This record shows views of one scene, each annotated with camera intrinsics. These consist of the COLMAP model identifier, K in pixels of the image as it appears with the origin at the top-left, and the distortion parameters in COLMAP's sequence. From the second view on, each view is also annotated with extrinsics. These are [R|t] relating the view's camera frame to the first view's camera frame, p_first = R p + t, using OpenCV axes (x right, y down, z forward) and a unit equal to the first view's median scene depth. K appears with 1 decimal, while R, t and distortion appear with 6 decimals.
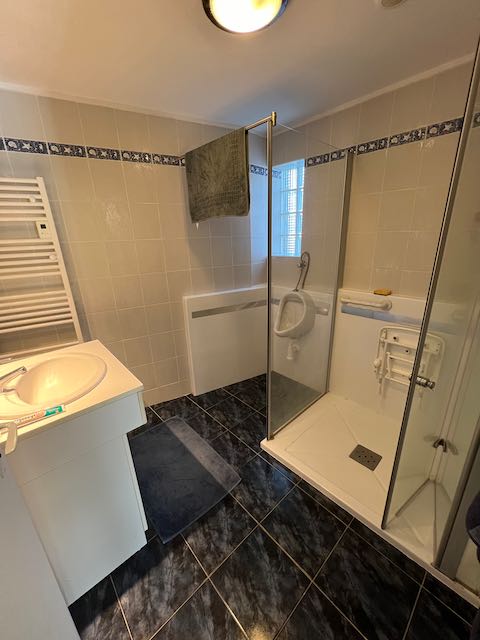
lens RADIAL K [[256.4, 0, 238.7], [0, 256.4, 320.9], [0, 0, 1]] dist [0.007797, -0.000636]
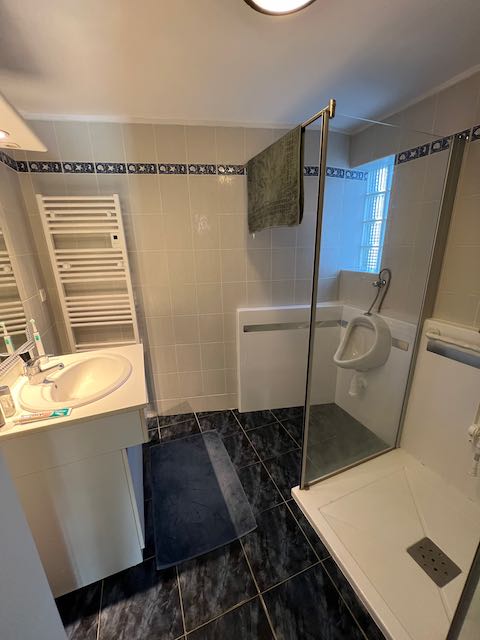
lens RADIAL K [[256.4, 0, 241.6], [0, 256.4, 321.0], [0, 0, 1]] dist [0.007797, -0.000636]
pose [[0.936852, 0.113519, -0.330790, 0.149949], [-0.121542, 0.992580, -0.003600, -0.056873], [0.327927, 0.043577, 0.943698, 0.116724]]
